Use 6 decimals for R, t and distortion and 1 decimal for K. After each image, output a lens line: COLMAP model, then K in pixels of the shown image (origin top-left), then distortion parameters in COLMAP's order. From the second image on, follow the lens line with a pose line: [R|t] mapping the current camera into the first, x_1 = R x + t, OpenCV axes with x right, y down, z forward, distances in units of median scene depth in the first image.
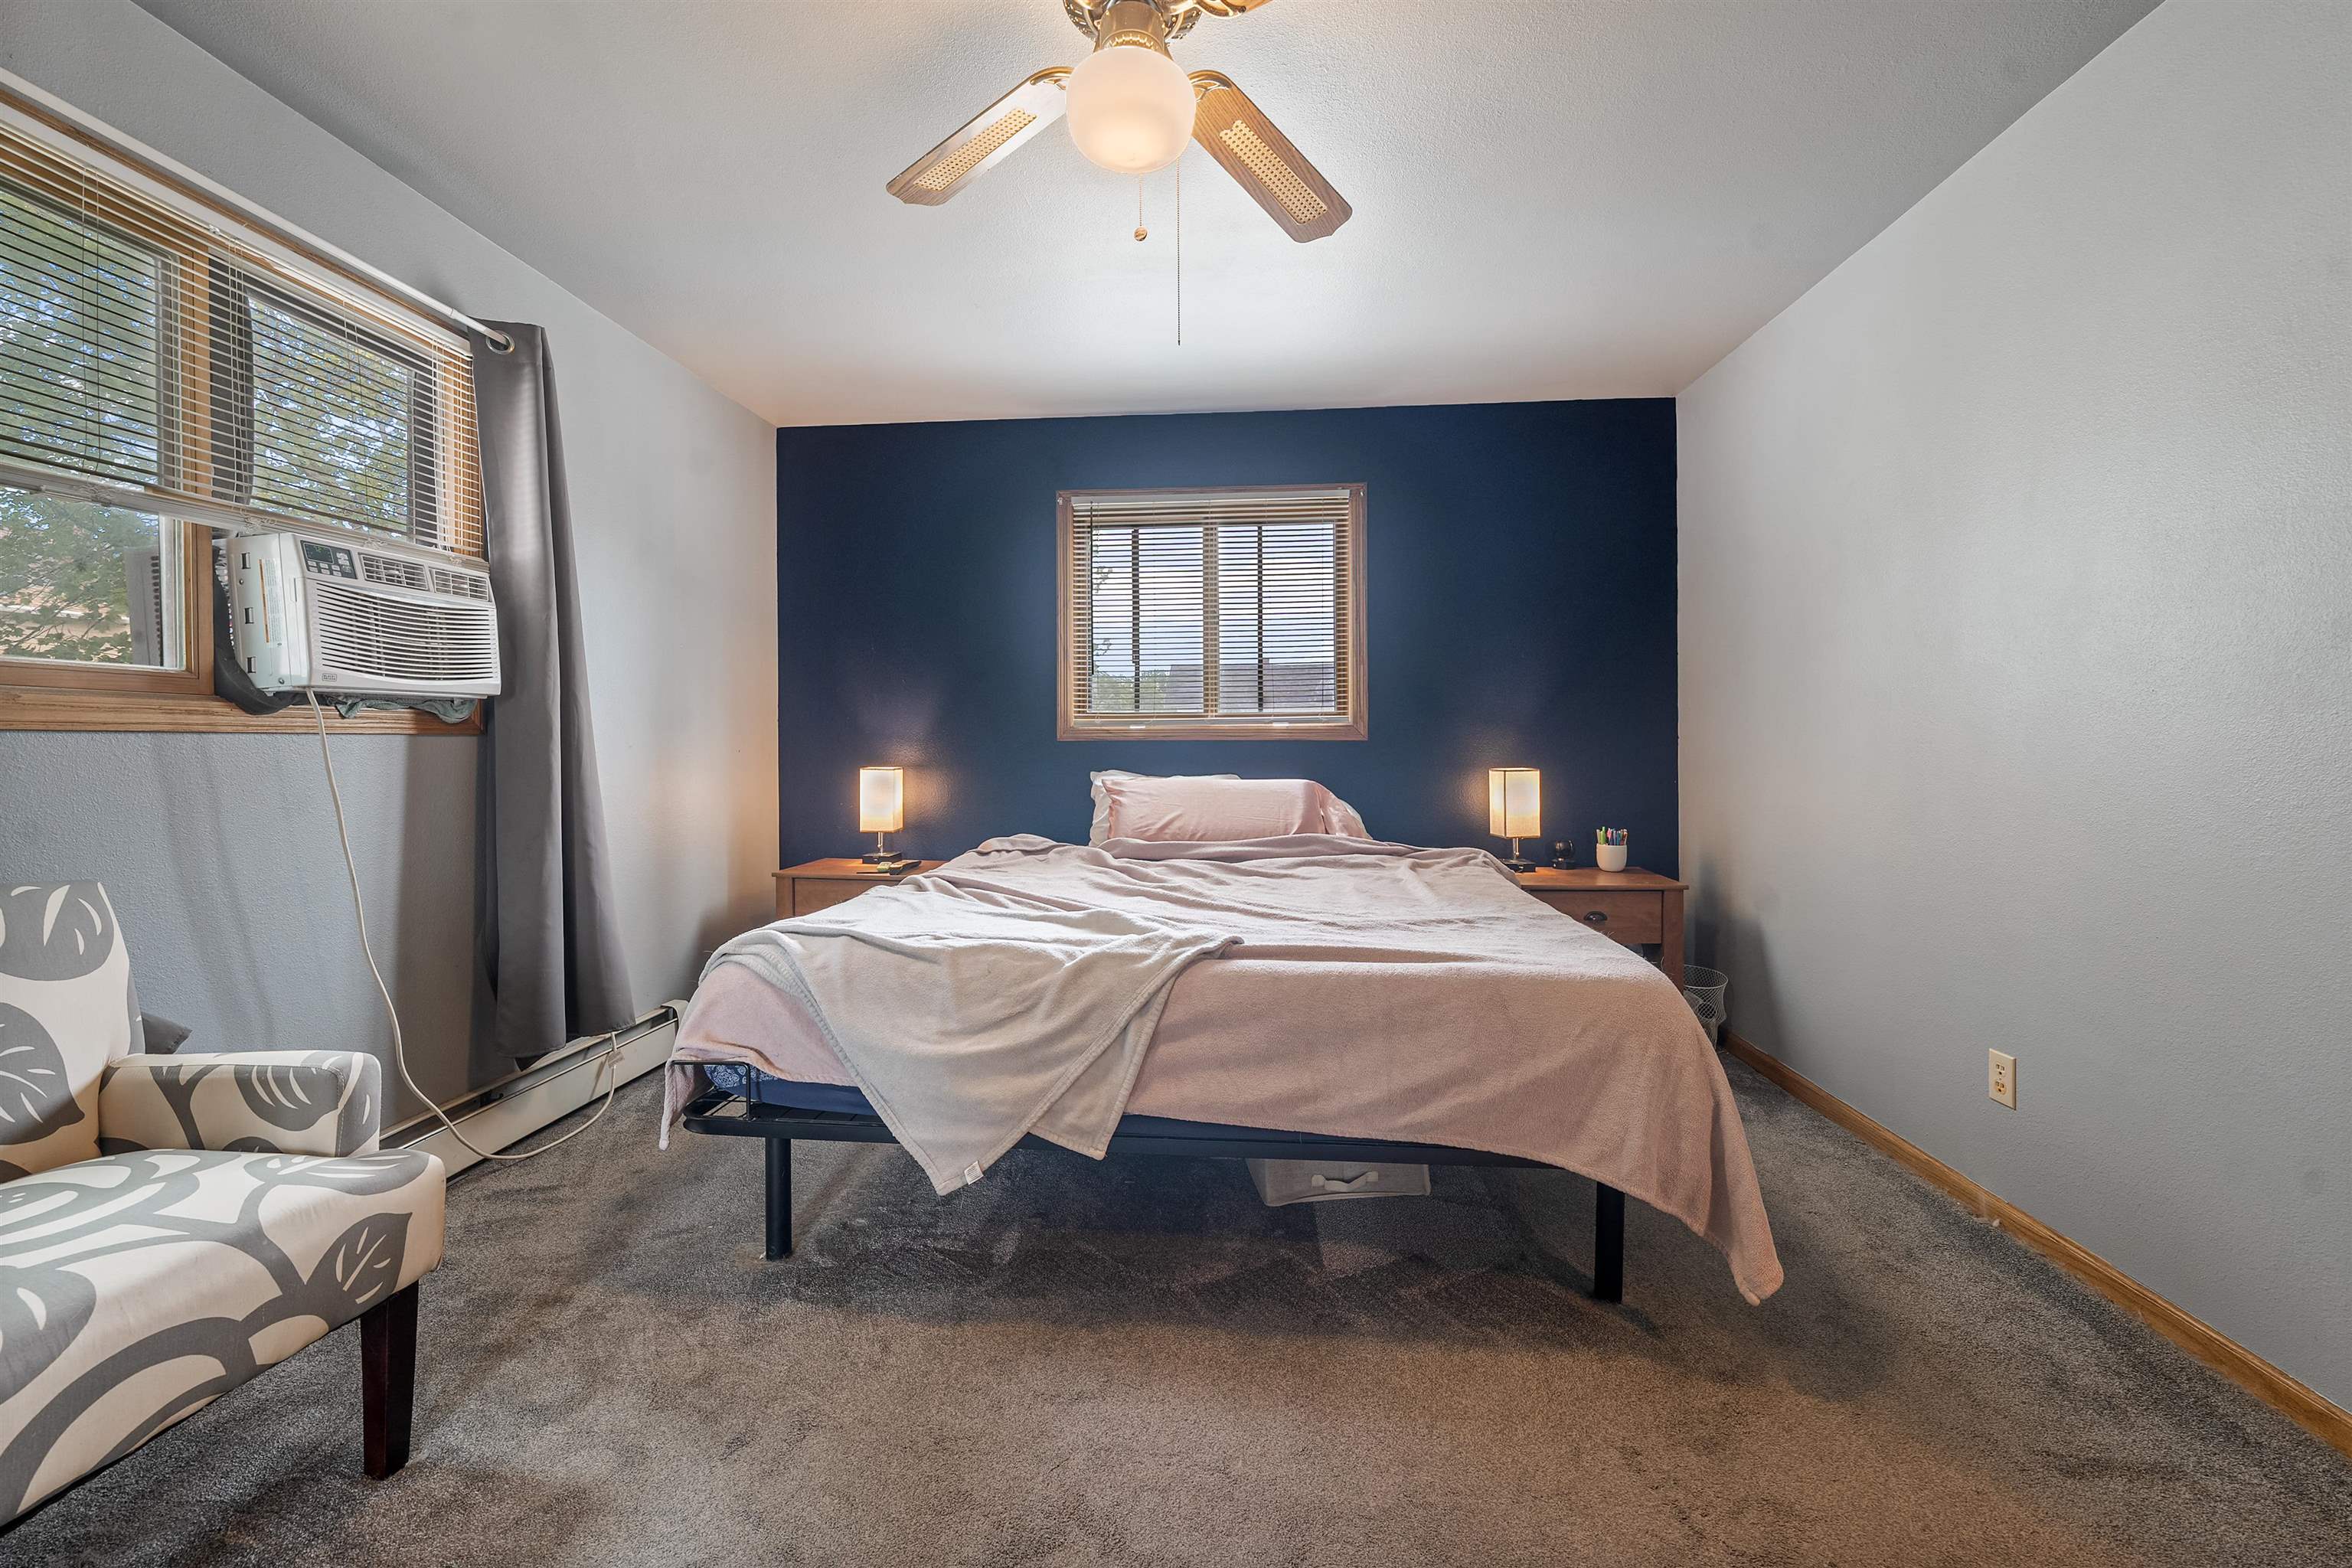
lens RADIAL K [[915.1, 0, 1188.0], [0, 915.1, 765.1], [0, 0, 1]] dist [-0.001953, -0.000538]
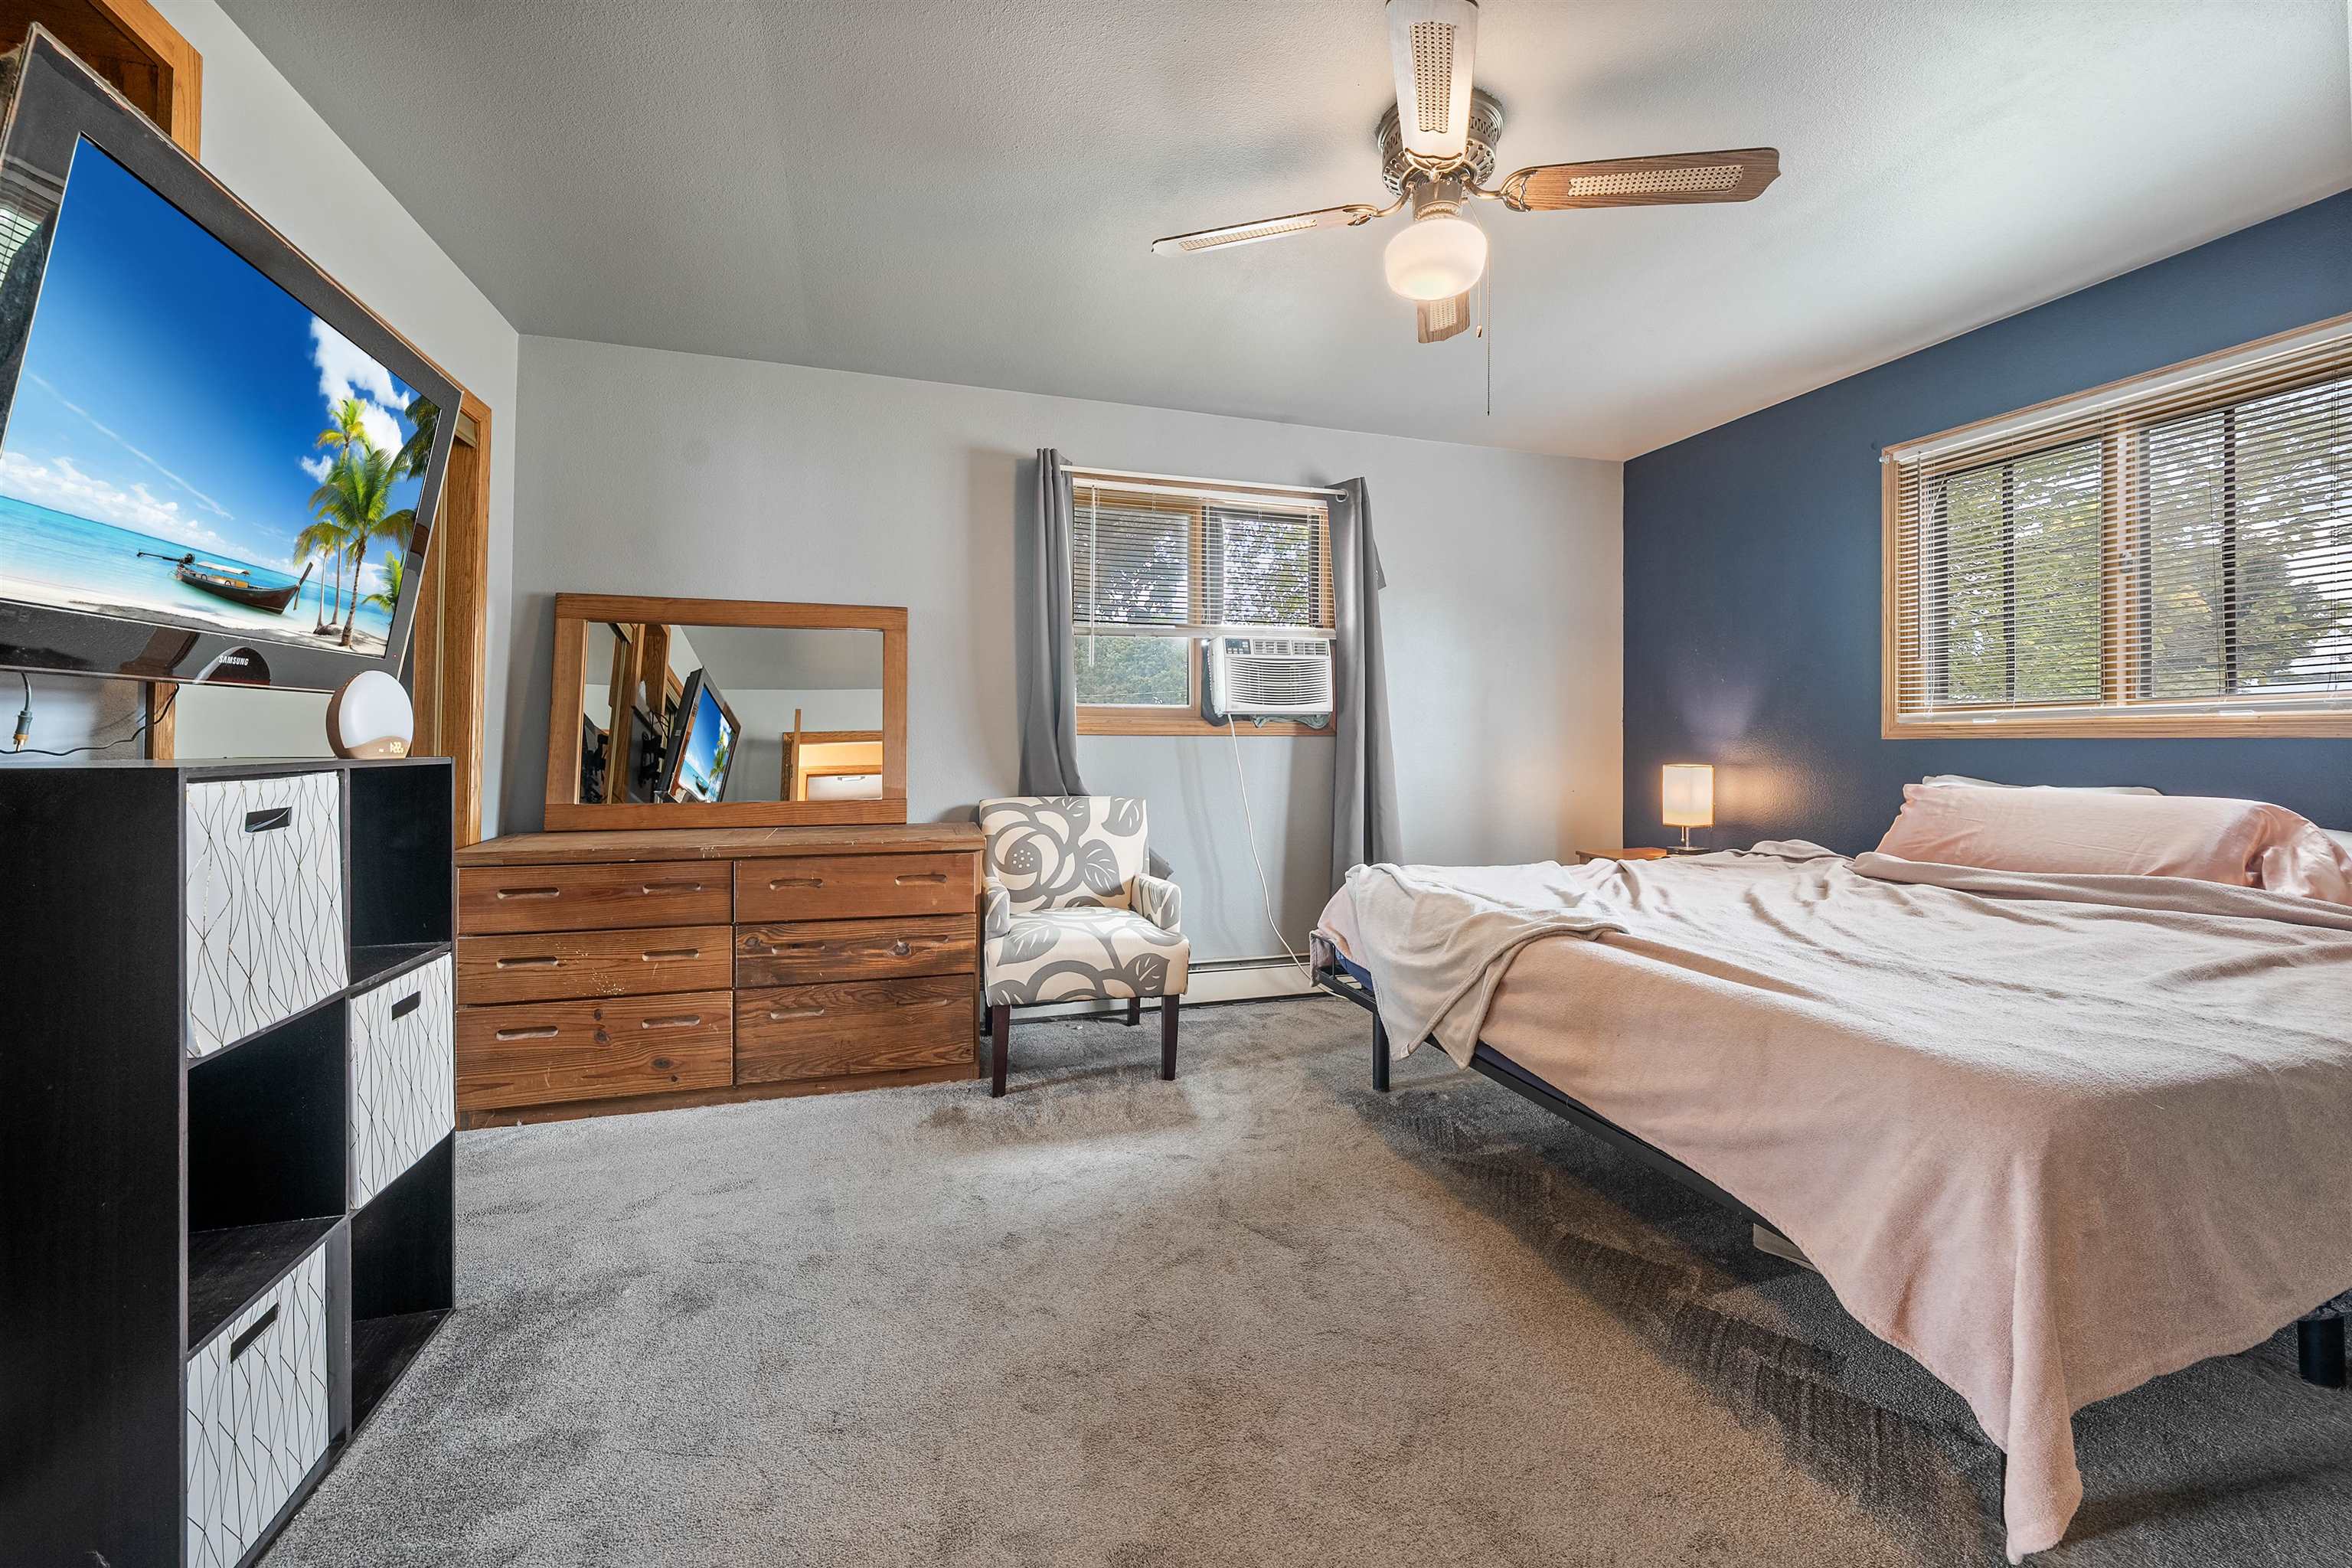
lens RADIAL K [[915.1, 0, 1188.0], [0, 915.1, 765.1], [0, 0, 1]] dist [-0.001953, -0.000538]
pose [[0.401286, 0.025165, -0.915607, 0.844737], [-0.023193, 0.999581, 0.017308, -0.003486], [0.915659, 0.014290, 0.401701, 0.128531]]
